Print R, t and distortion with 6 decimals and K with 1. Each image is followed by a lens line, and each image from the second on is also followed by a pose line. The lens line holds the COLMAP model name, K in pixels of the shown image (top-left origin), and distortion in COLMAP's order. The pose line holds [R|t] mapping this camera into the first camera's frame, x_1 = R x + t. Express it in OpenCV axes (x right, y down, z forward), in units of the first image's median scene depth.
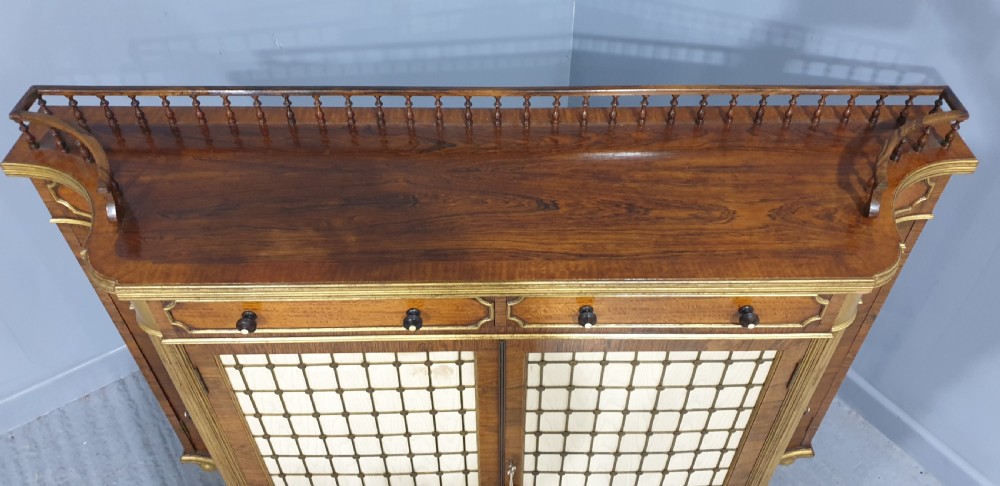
lens RADIAL K [[774.9, 0, 523.8], [0, 774.9, 223.2], [0, 0, 1]] dist [0.042016, -0.062549]
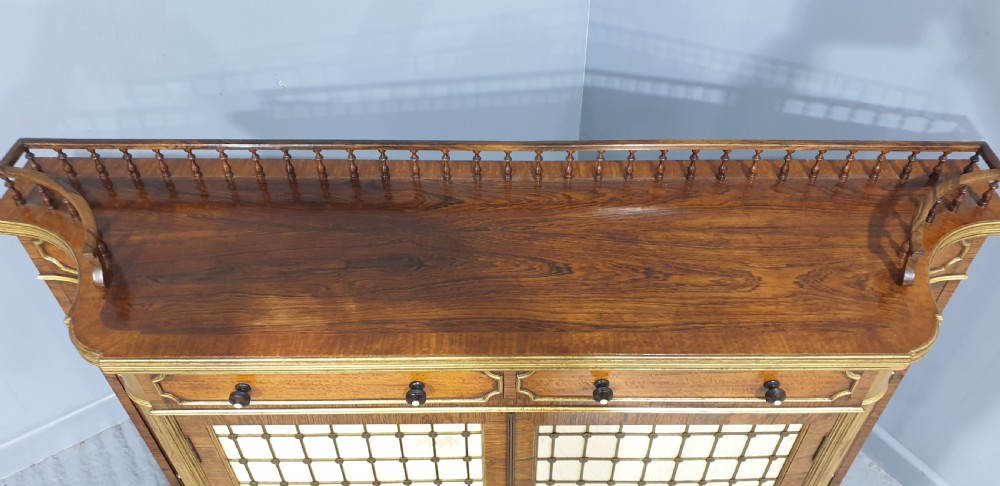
lens RADIAL K [[774.9, 0, 526.4], [0, 774.9, 235.2], [0, 0, 1]] dist [0.042016, -0.062549]
pose [[0.999959, 0.005649, -0.007046, -0.004192], [-0.005694, 0.999964, -0.006297, -0.056339], [0.007010, 0.006337, 0.999955, 0.054583]]
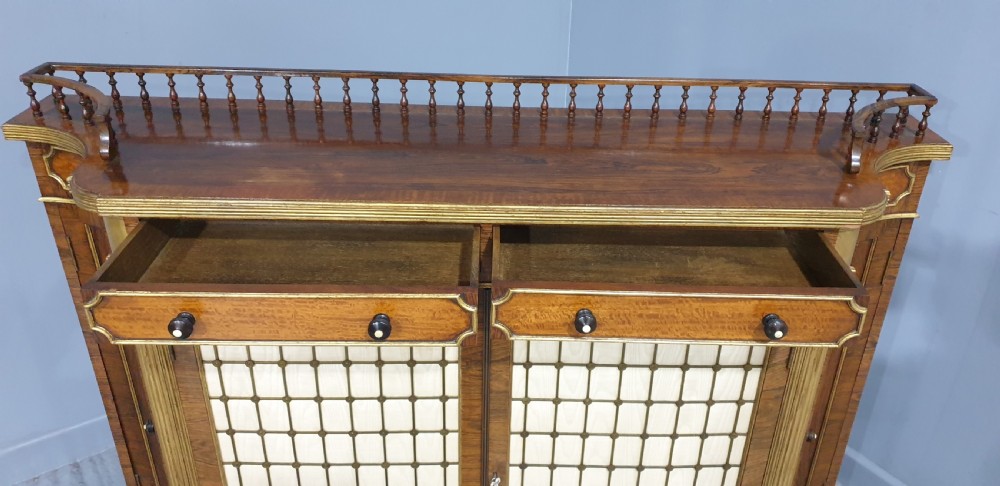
lens RADIAL K [[774.9, 0, 527.4], [0, 774.9, 198.5], [0, 0, 1]] dist [0.042016, -0.062549]
pose [[0.999858, 0.013183, 0.010491, 0.007989], [-0.009873, 0.963049, -0.269147, 0.244343], [-0.013651, 0.269005, 0.963042, 0.031703]]
